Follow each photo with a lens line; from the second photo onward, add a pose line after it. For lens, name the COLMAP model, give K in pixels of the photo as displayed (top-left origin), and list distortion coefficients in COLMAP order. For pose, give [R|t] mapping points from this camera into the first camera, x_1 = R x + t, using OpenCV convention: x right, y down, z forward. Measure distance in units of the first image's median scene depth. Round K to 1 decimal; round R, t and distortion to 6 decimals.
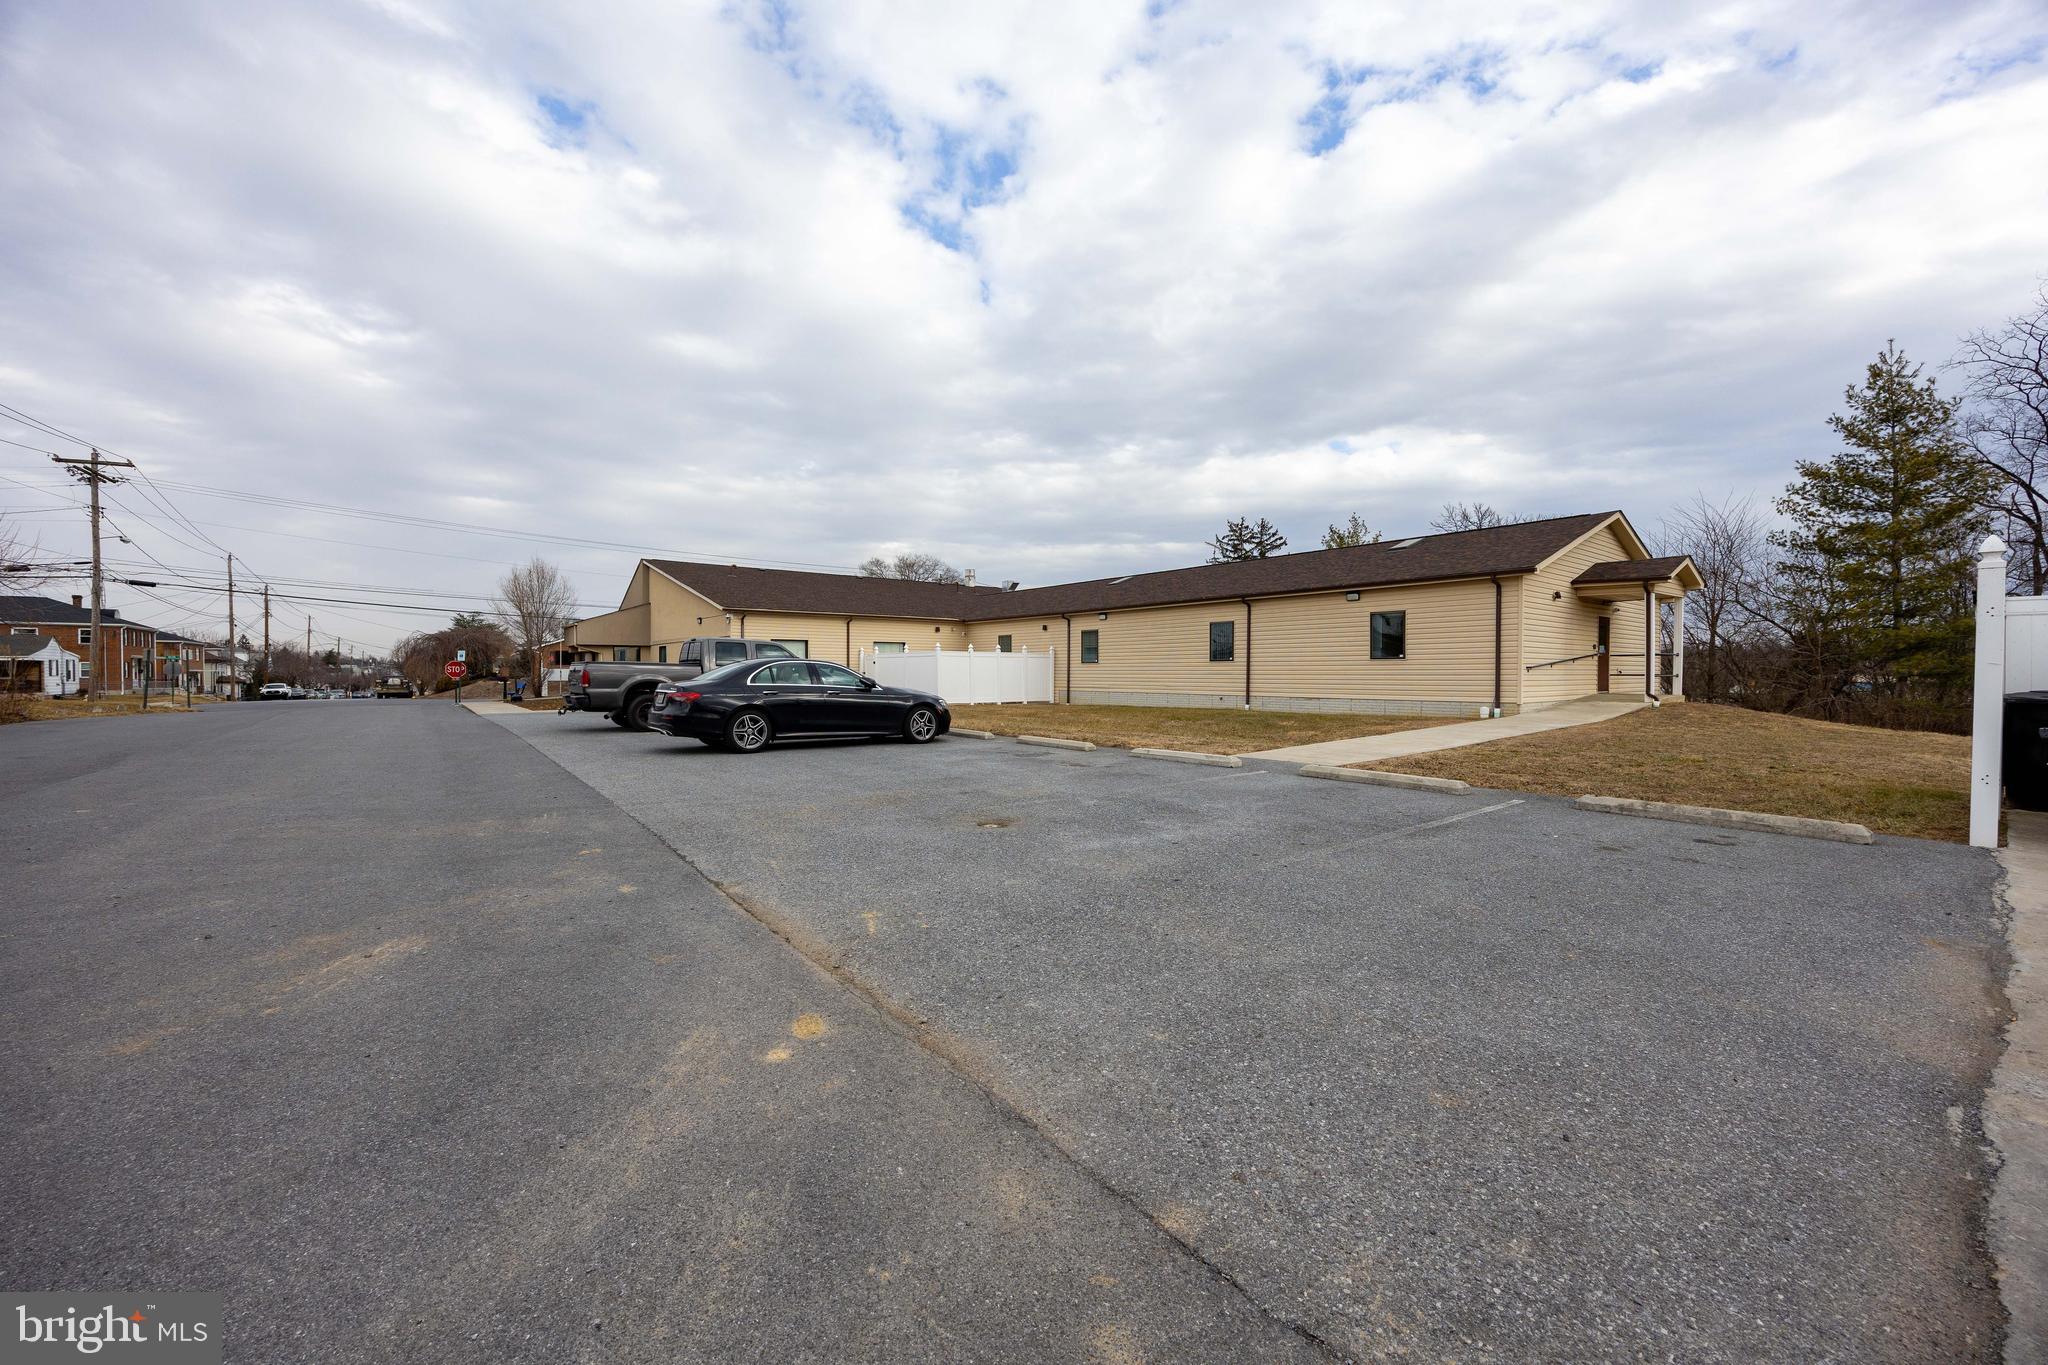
lens RADIAL K [[772.2, 0, 1024.0], [0, 772.2, 682.5], [0, 0, 1]] dist [-0.001816, 0.000191]
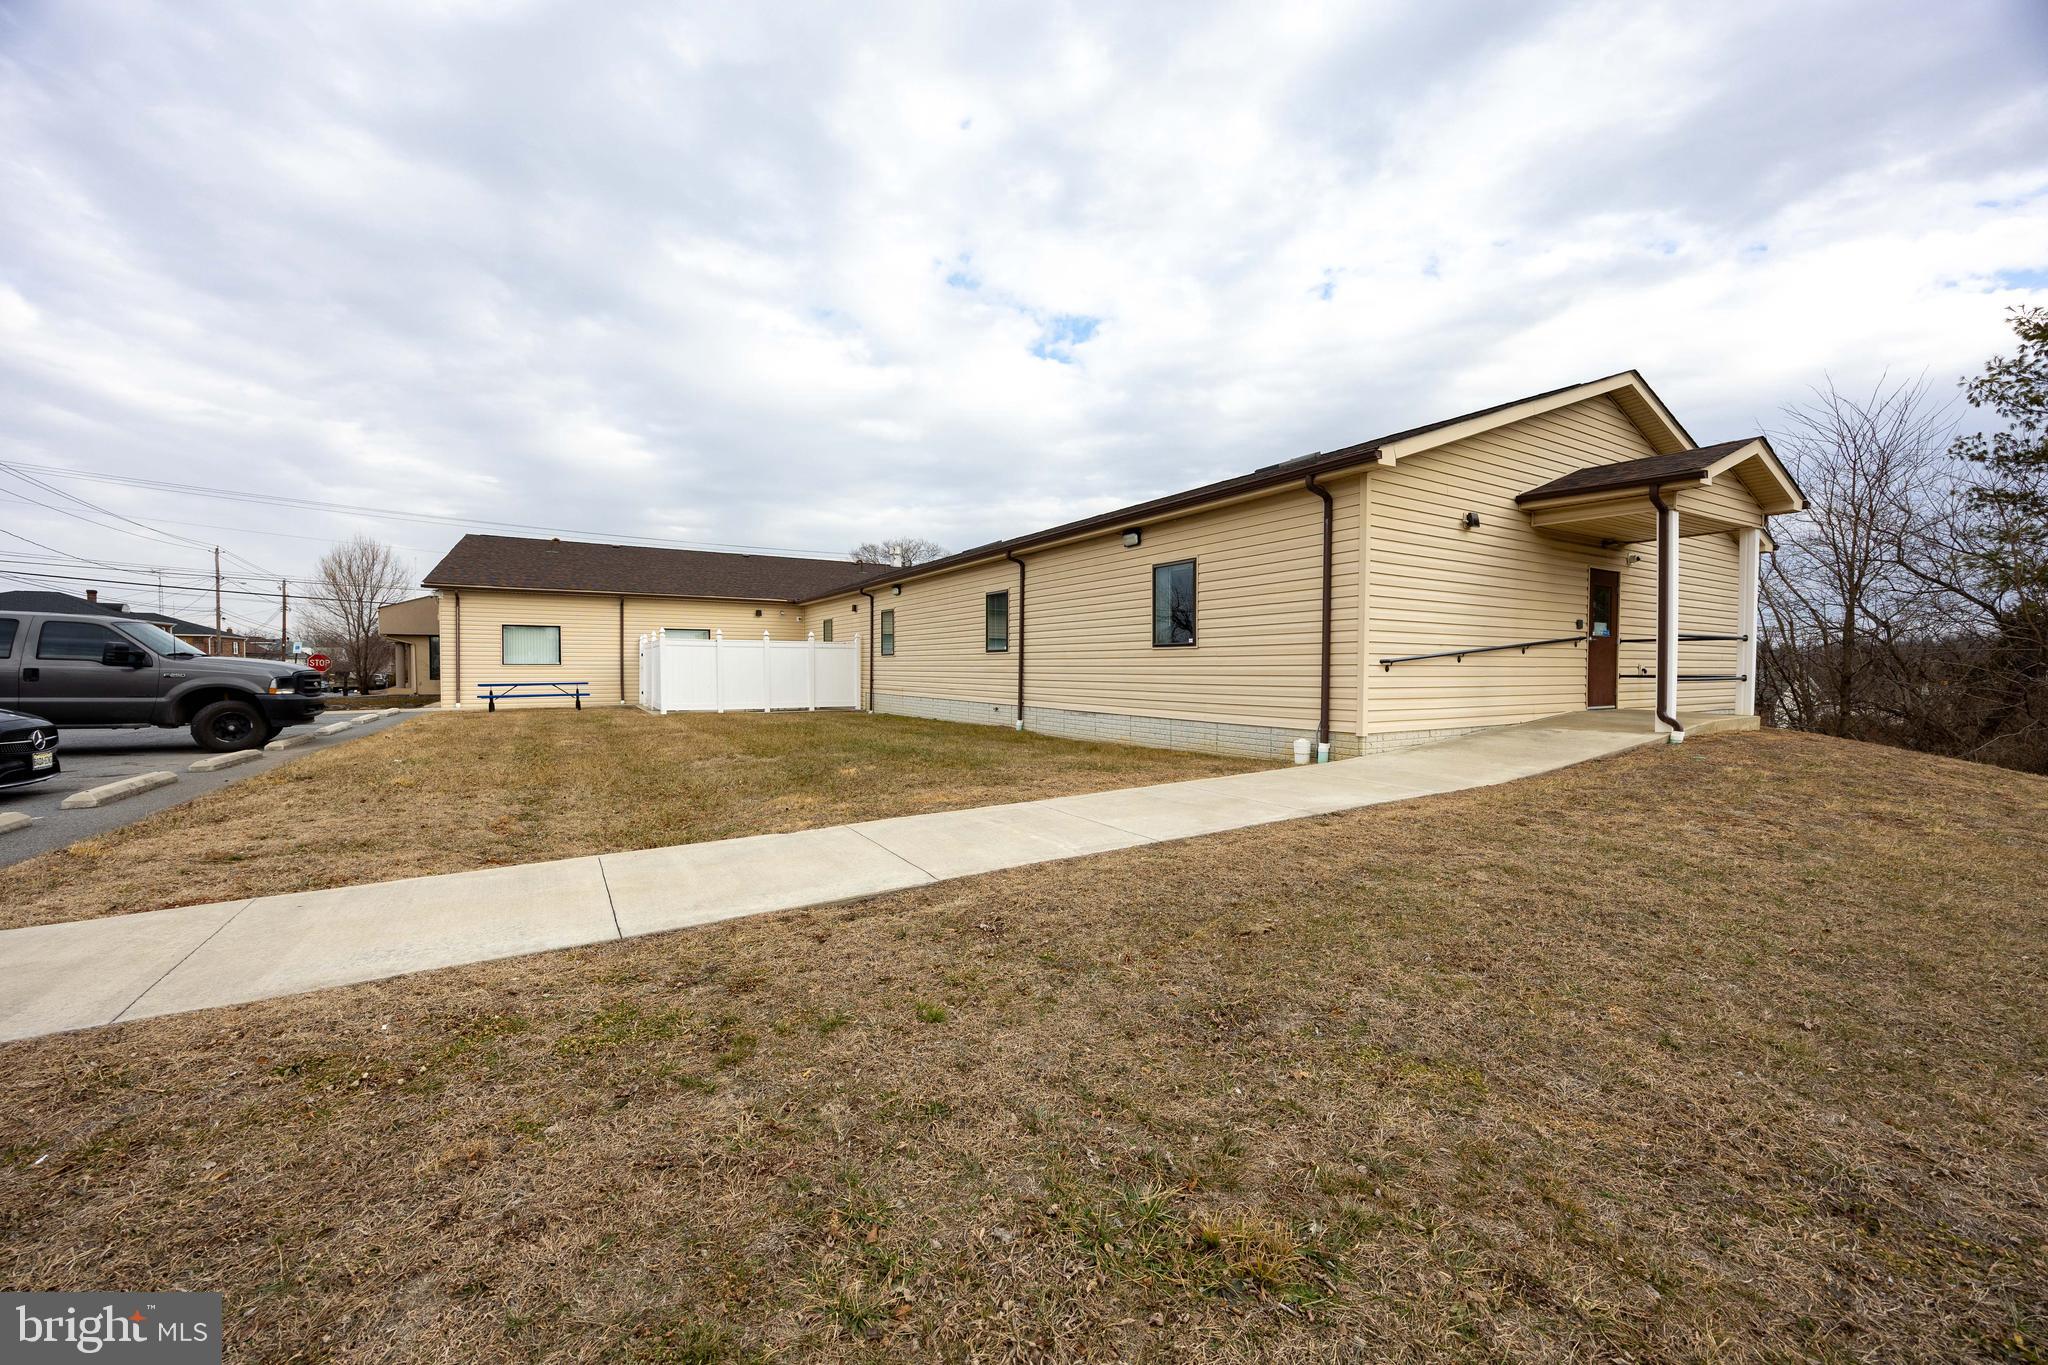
lens RADIAL K [[780.8, 0, 1024.0], [0, 780.8, 682.5], [0, 0, 1]] dist [-0.000055, -0.000041]
pose [[0.993775, 0.004830, -0.111298, 0.360474], [-0.004228, 0.999975, 0.005648, -0.005998], [0.111323, -0.005142, 0.993771, 0.359352]]
